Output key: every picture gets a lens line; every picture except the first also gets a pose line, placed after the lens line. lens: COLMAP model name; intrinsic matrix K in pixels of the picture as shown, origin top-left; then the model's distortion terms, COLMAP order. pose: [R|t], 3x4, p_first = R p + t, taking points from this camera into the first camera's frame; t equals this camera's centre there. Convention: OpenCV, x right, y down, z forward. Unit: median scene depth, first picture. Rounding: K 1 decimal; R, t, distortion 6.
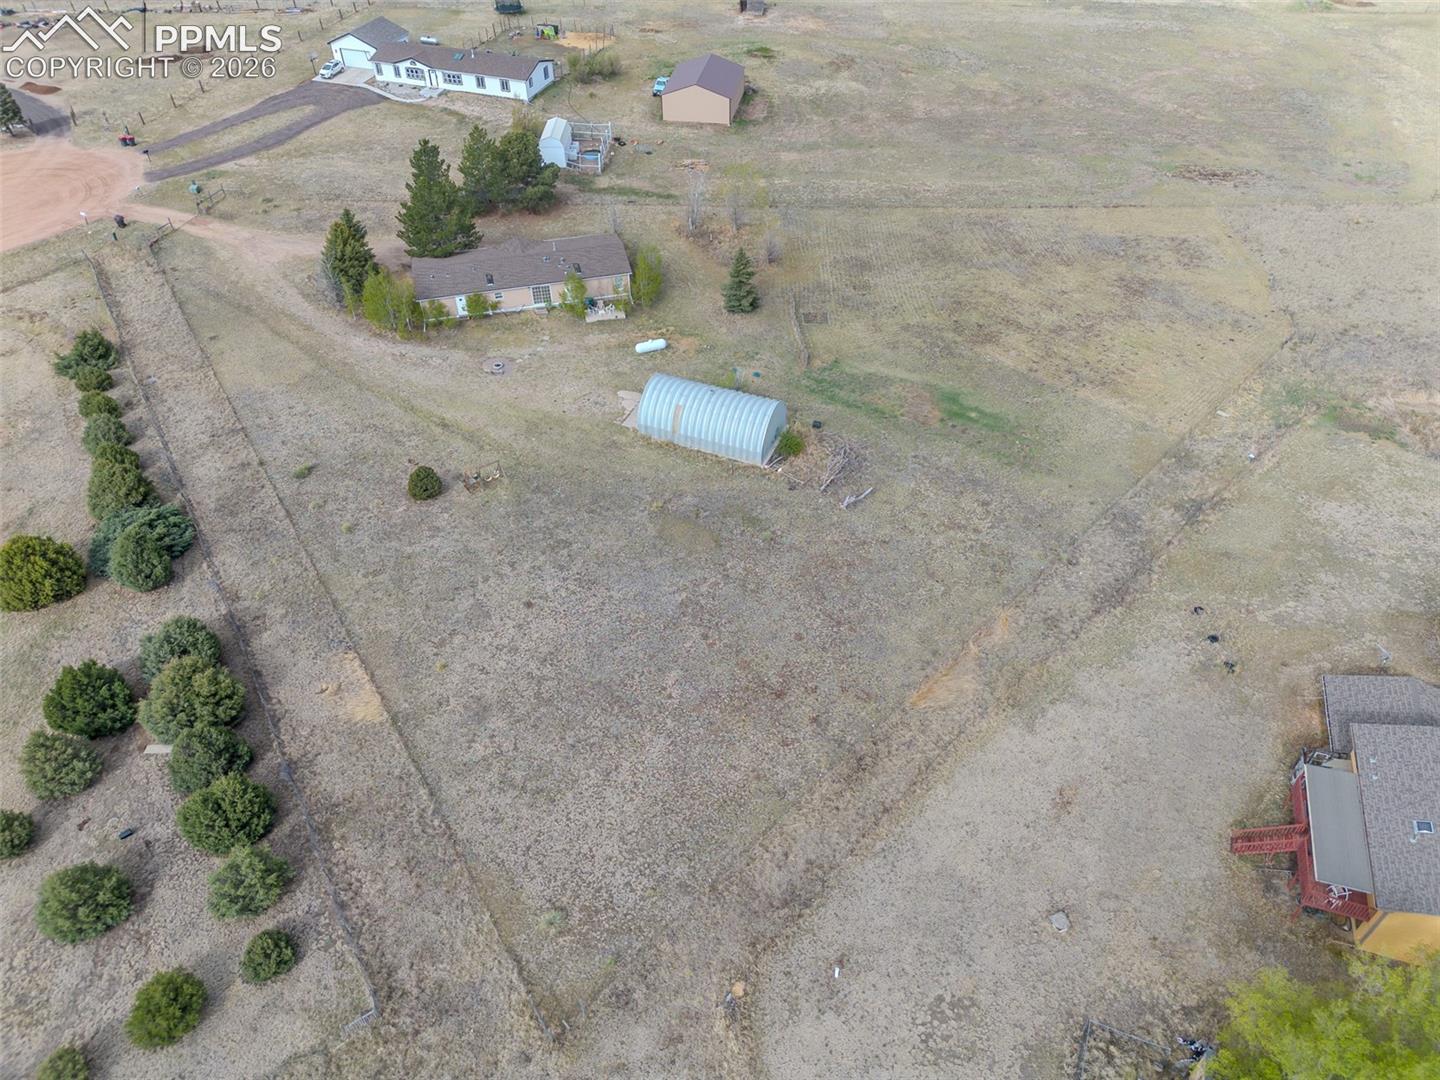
lens RADIAL K [[1022.5, 0, 723.1], [0, 1022.5, 541.7], [0, 0, 1]] dist [0.067869, -0.072998]
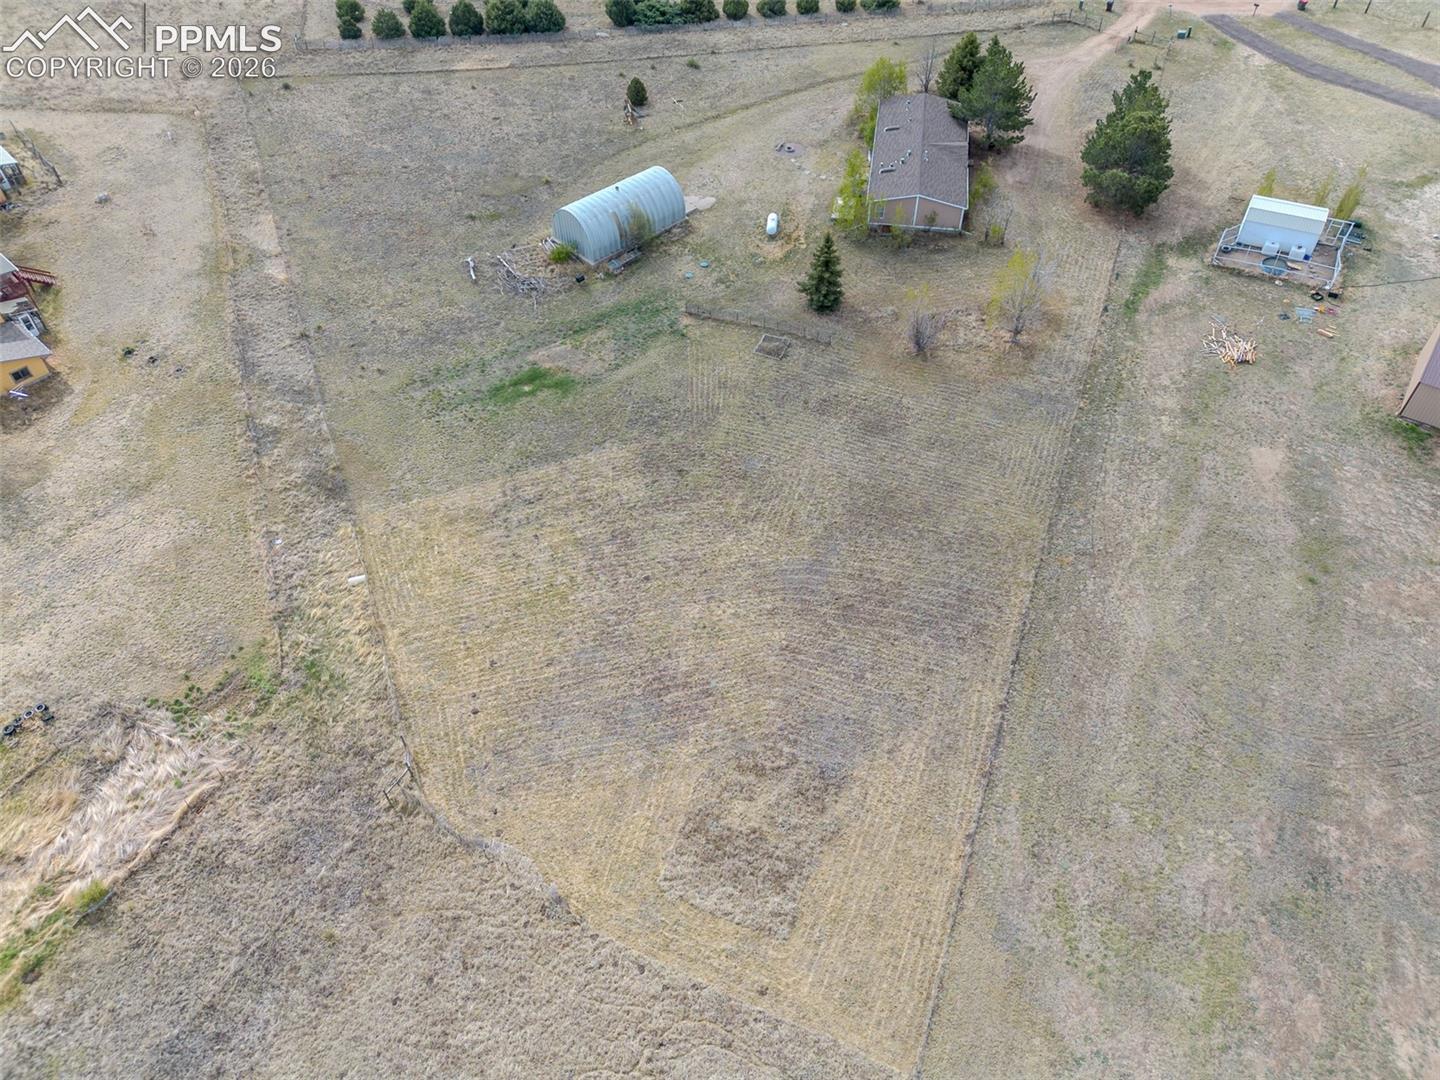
lens RADIAL K [[1022.5, 0, 723.1], [0, 1022.5, 541.7], [0, 0, 1]] dist [0.067869, -0.072998]
pose [[-0.410123, 0.676886, -0.611248, 0.868142], [-0.608967, 0.295680, 0.736025, -0.910794], [0.678939, 0.674091, 0.290936, 0.995731]]
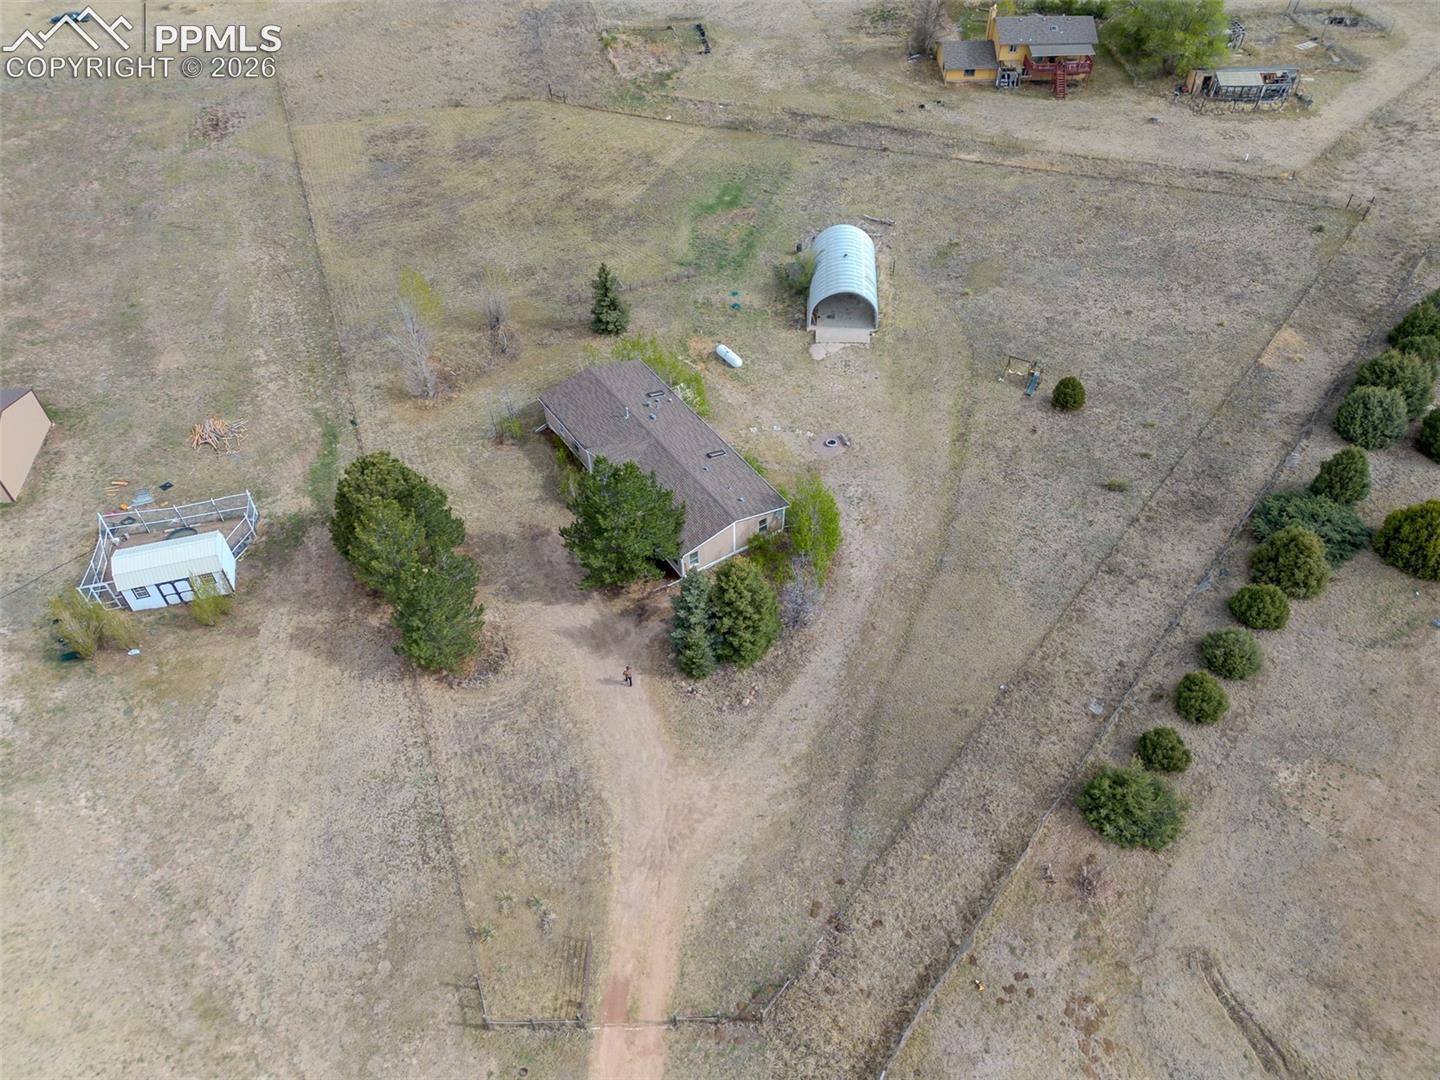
lens RADIAL K [[1022.5, 0, 723.1], [0, 1022.5, 541.7], [0, 0, 1]] dist [0.067869, -0.072998]
pose [[-0.315856, -0.673109, 0.668700, -0.885747], [0.649035, 0.360809, 0.669754, -0.836668], [-0.692090, 0.645556, 0.322908, 0.919622]]
